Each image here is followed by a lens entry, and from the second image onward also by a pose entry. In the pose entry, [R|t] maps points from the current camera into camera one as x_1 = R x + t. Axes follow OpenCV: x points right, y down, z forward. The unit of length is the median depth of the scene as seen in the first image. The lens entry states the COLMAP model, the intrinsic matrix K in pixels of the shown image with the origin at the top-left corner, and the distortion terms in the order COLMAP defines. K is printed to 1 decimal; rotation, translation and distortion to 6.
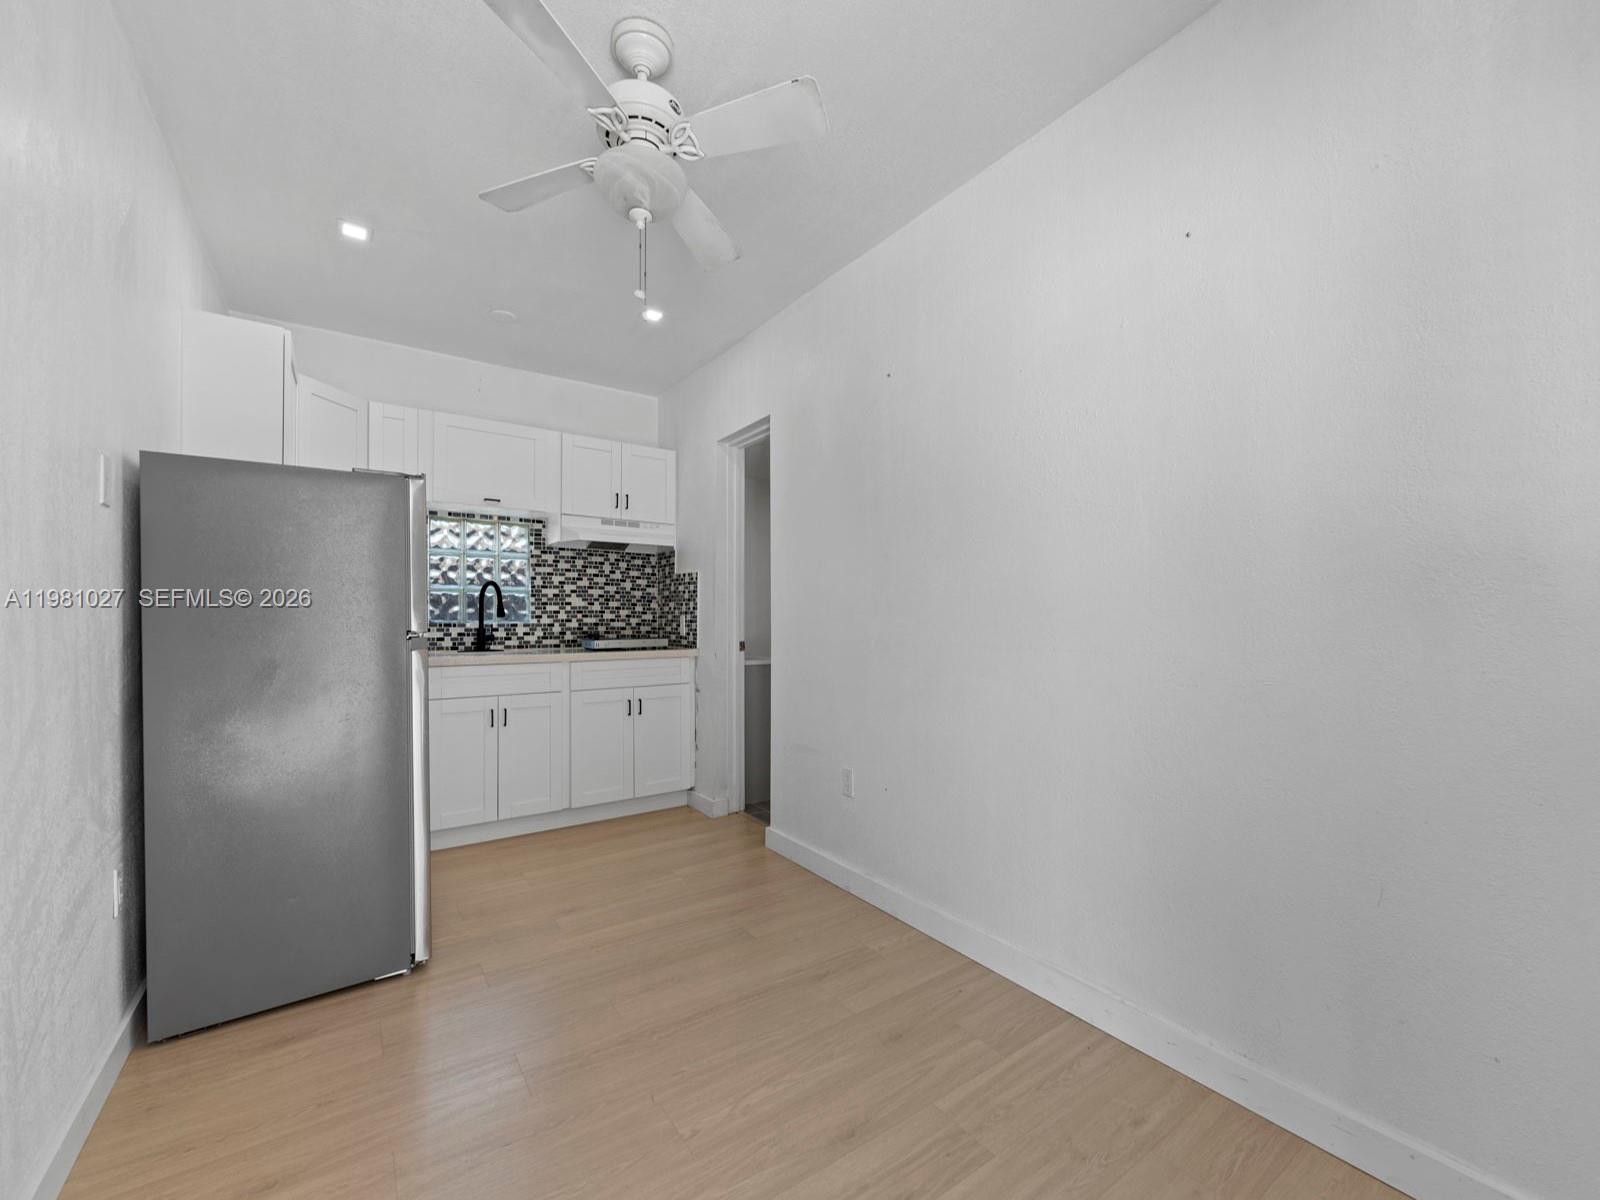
lens RADIAL K [[650.2, 0, 786.3], [0, 650.2, 610.8], [0, 0, 1]] dist [0.001549, -0.001276]
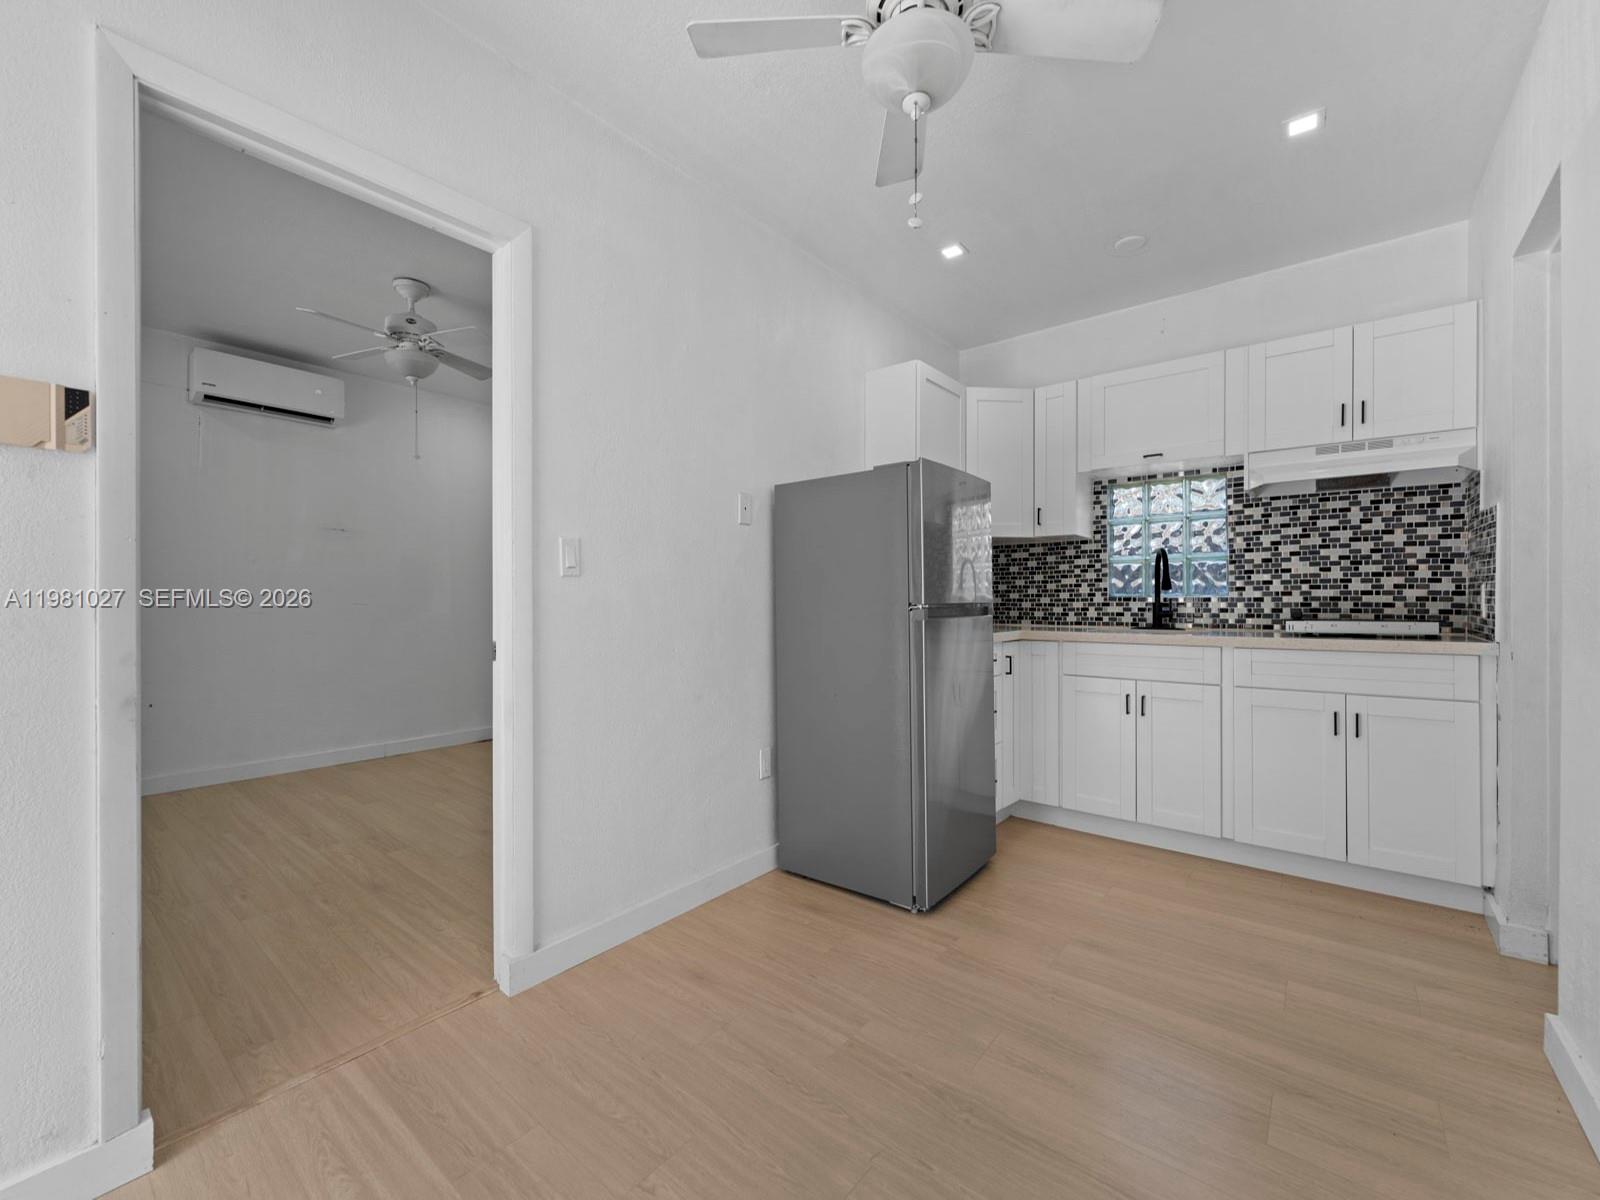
lens RADIAL K [[650.2, 0, 786.7], [0, 650.2, 597.8], [0, 0, 1]] dist [0.001549, -0.001276]
pose [[0.282212, 0.000721, -0.959352, 0.219525], [0.018885, 0.999802, 0.006307, 0.004715], [0.959166, -0.019898, 0.282142, 0.252907]]
